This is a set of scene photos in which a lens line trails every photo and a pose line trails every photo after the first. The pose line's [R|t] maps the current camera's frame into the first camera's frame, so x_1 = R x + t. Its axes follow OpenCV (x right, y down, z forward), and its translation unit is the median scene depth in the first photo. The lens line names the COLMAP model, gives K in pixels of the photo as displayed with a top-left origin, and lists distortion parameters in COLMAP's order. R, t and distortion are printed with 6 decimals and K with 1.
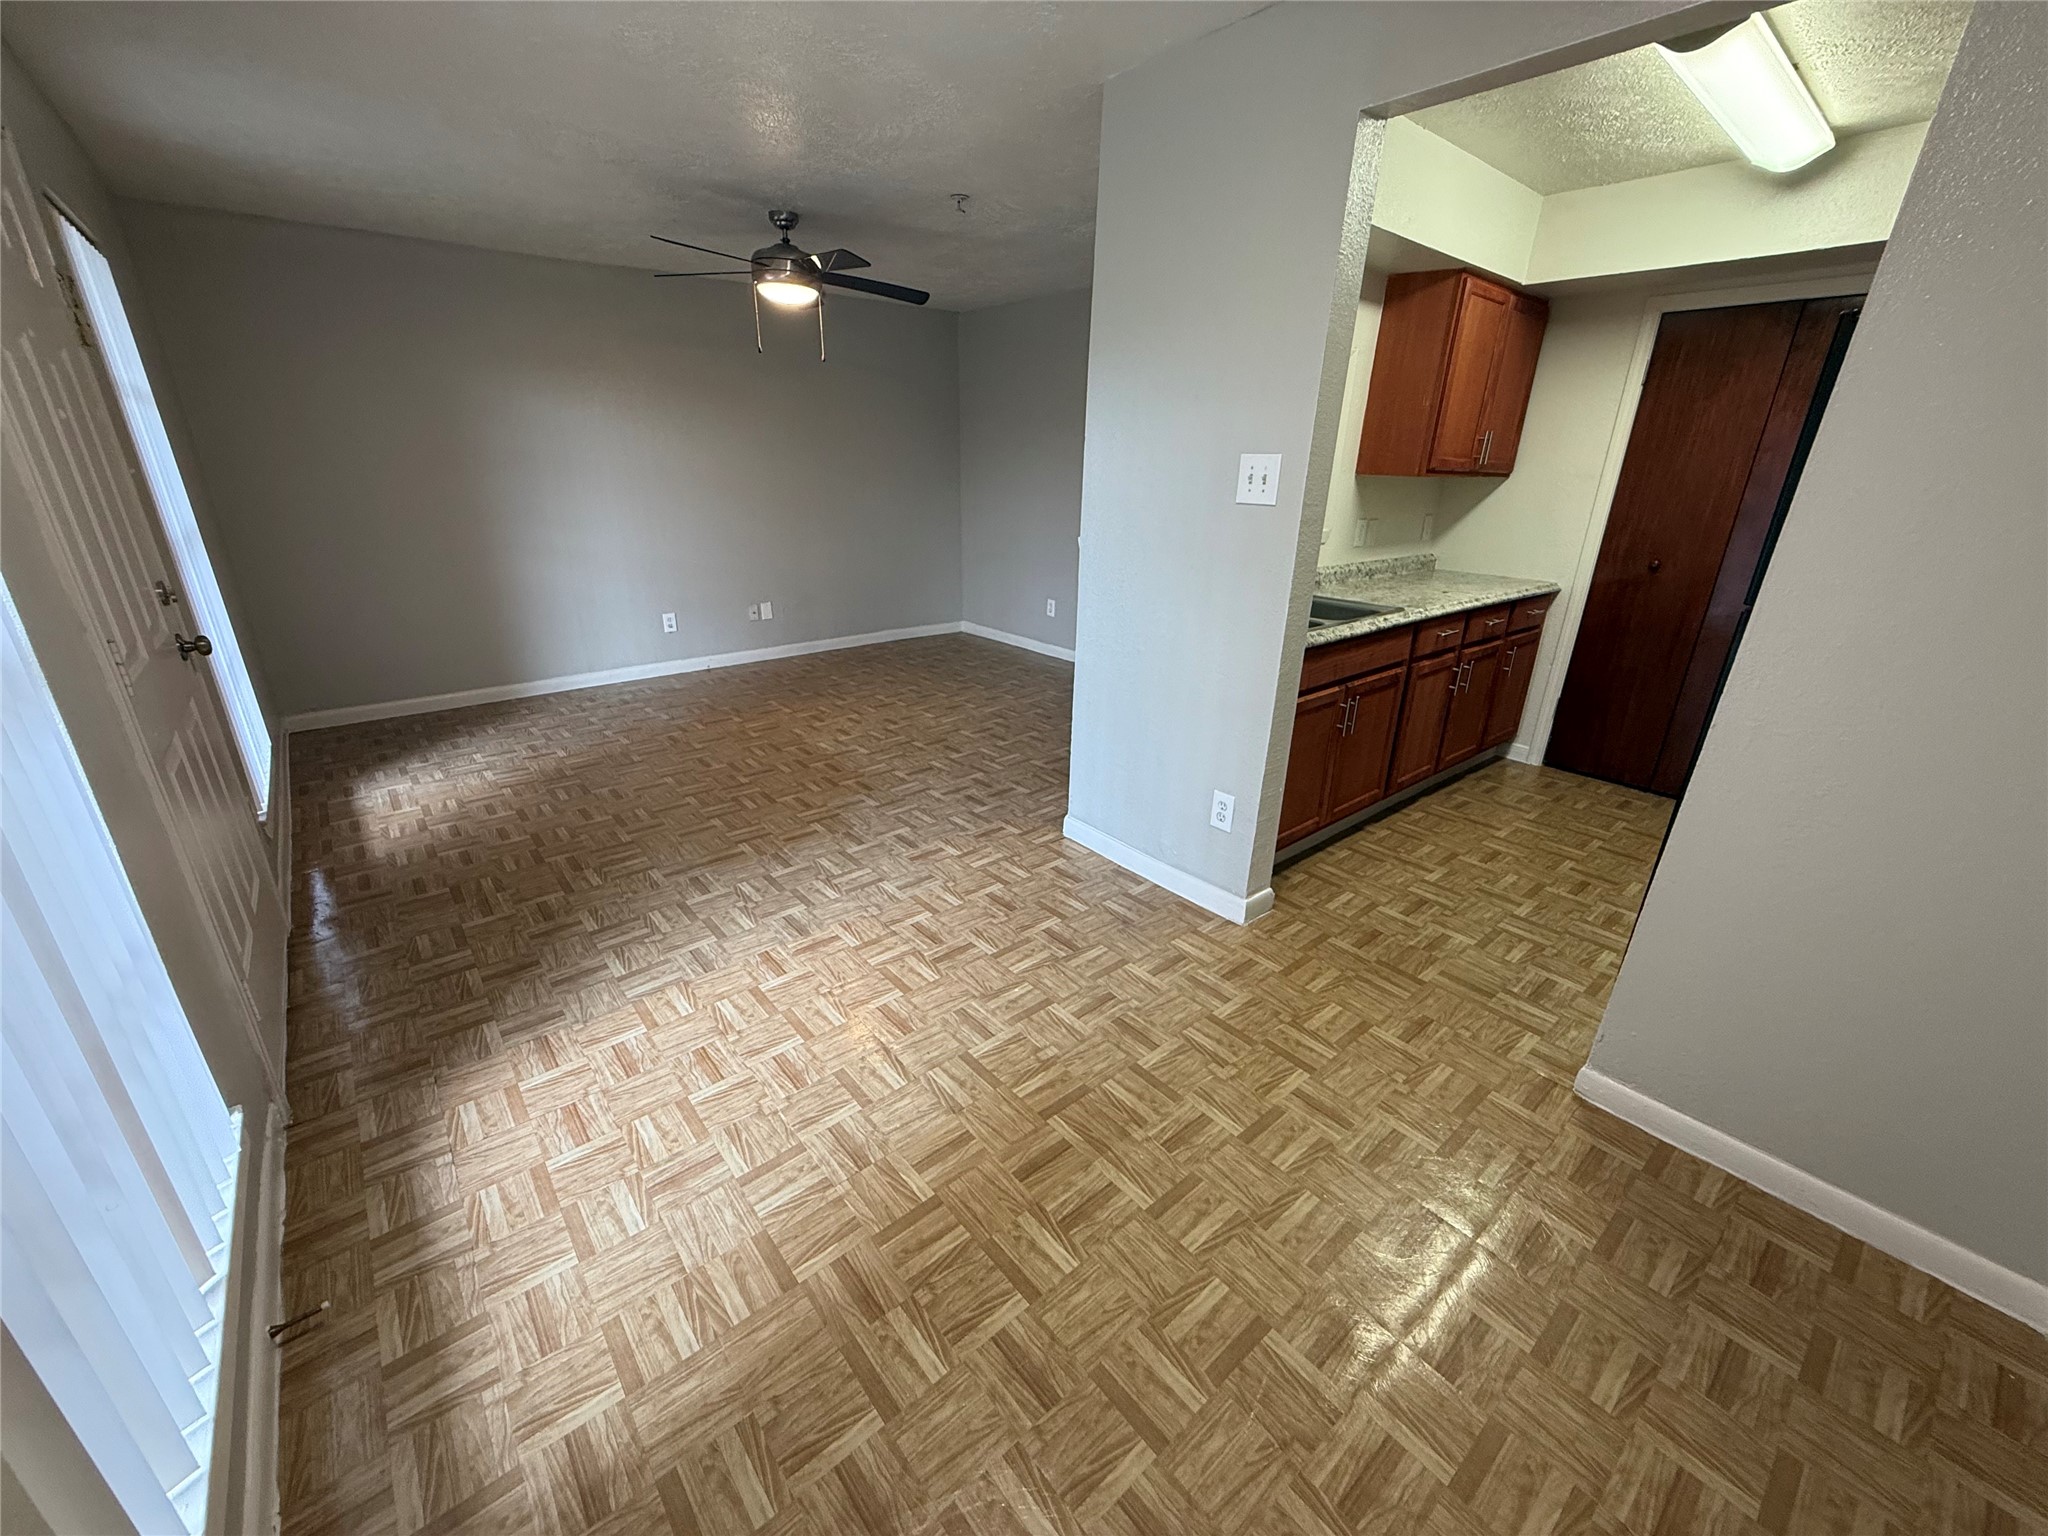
lens RADIAL K [[810.8, 0, 1024.0], [0, 810.8, 768.0], [0, 0, 1]] dist [-0.001072, -0.000149]
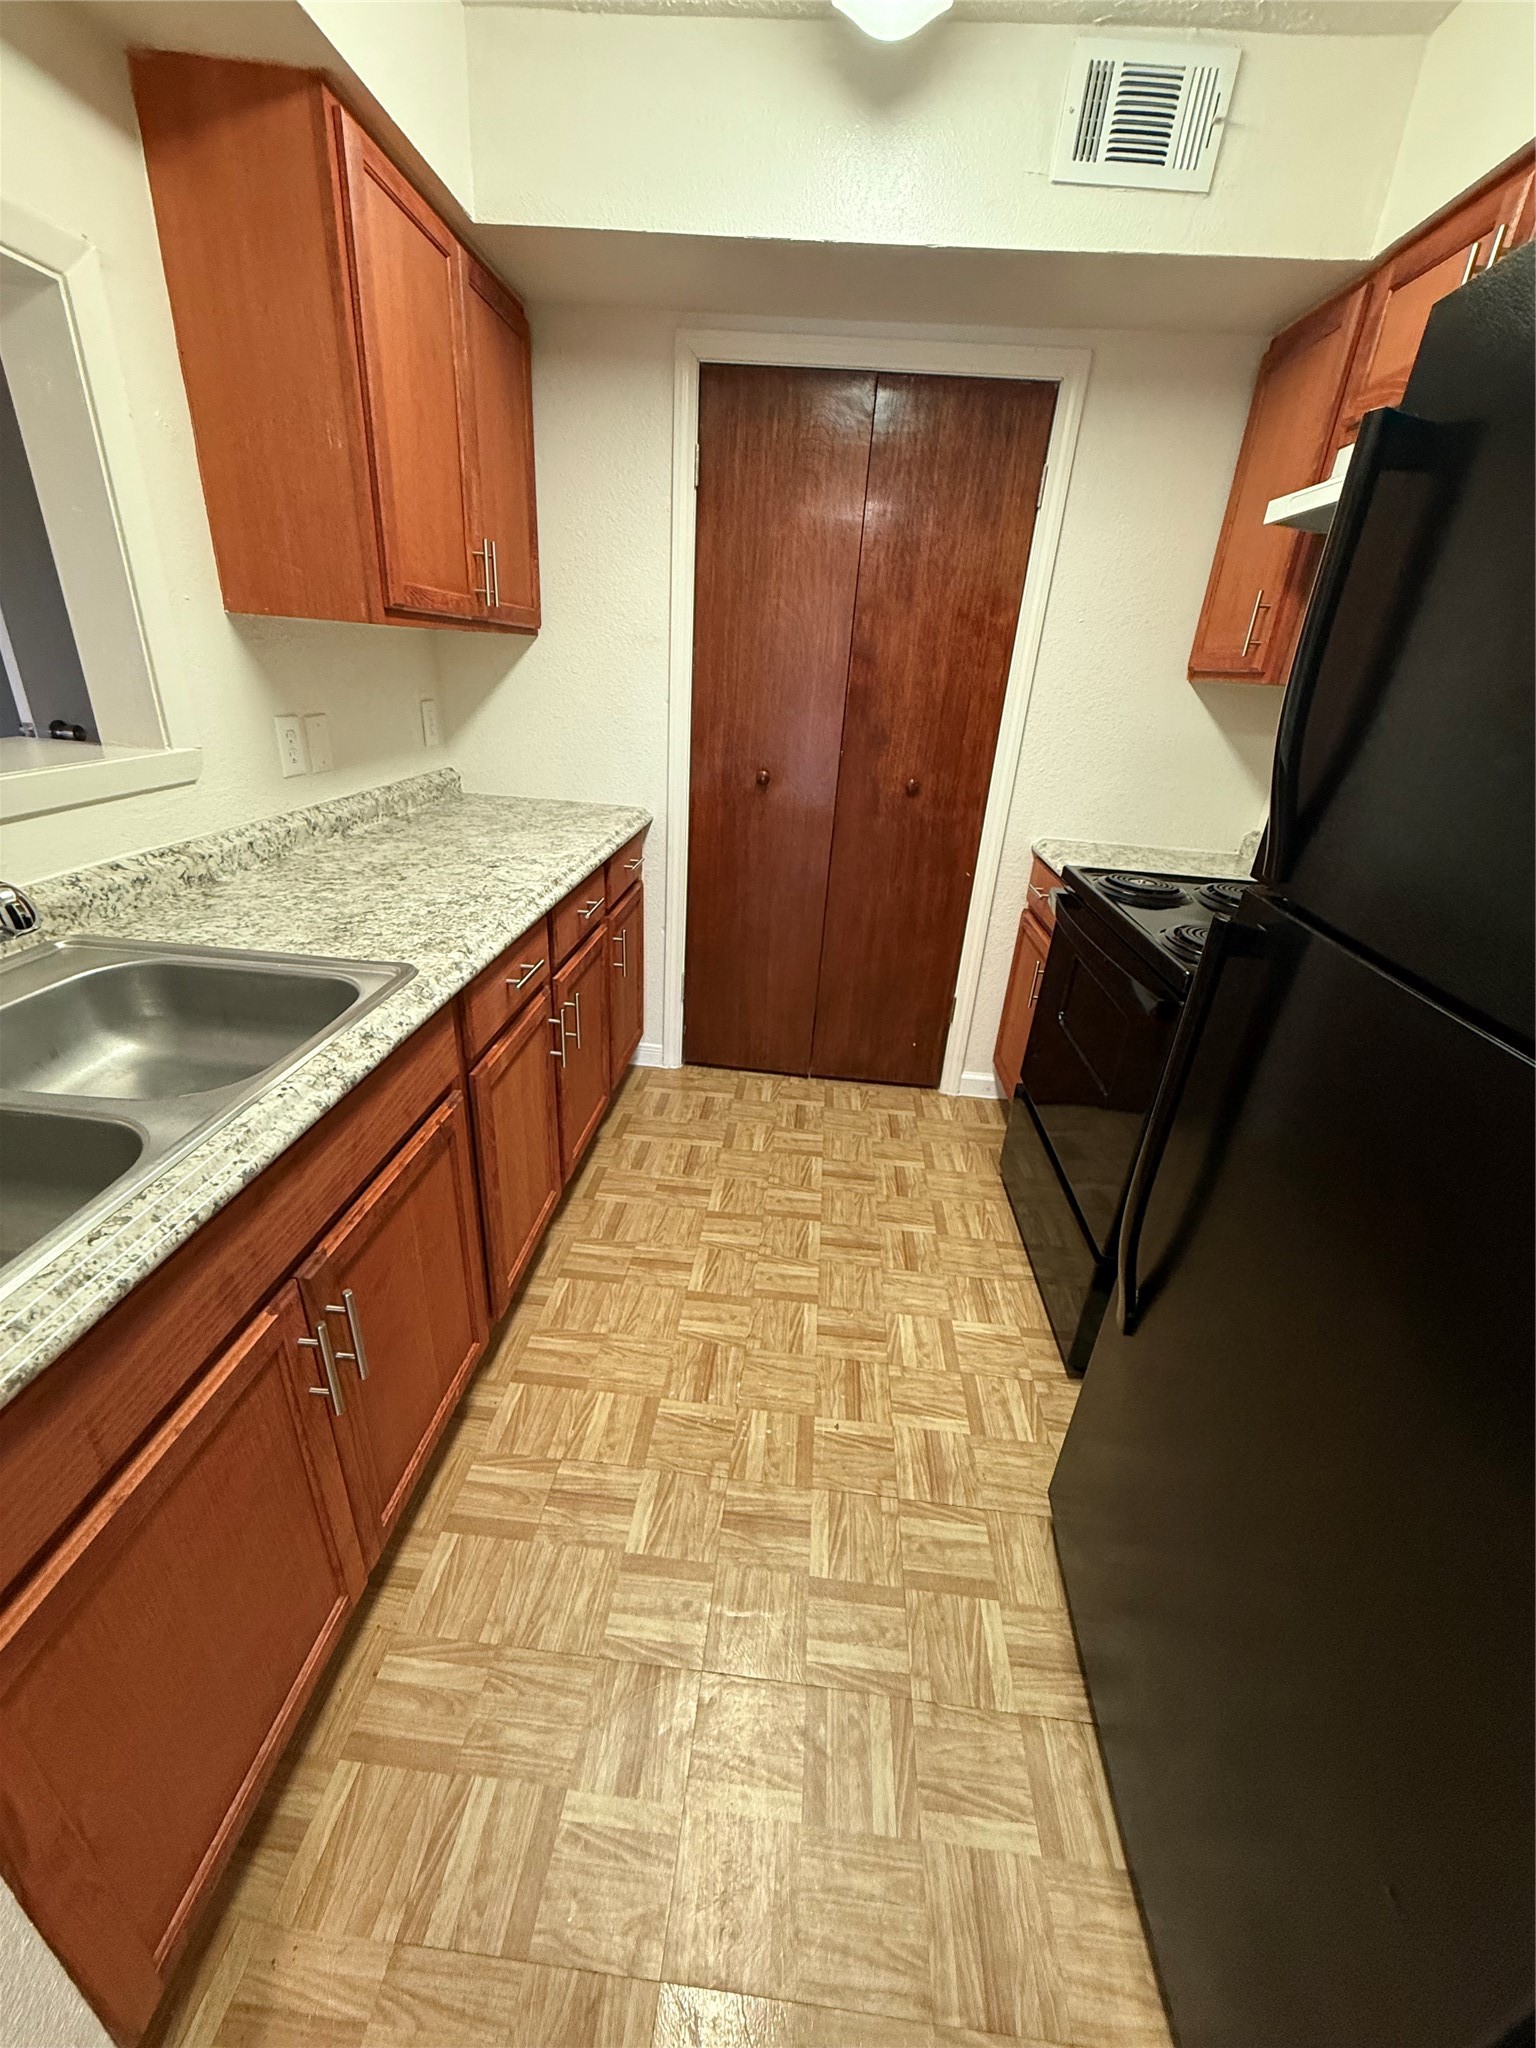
lens RADIAL K [[810.8, 0, 768.0], [0, 810.8, 1024.0], [0, 0, 1]] dist [-0.001072, -0.000149]
pose [[0.698450, -0.274161, 0.661063, 0.267188], [0.205256, 0.961645, 0.181957, -0.172187], [-0.685593, 0.008599, 0.727934, 0.494993]]
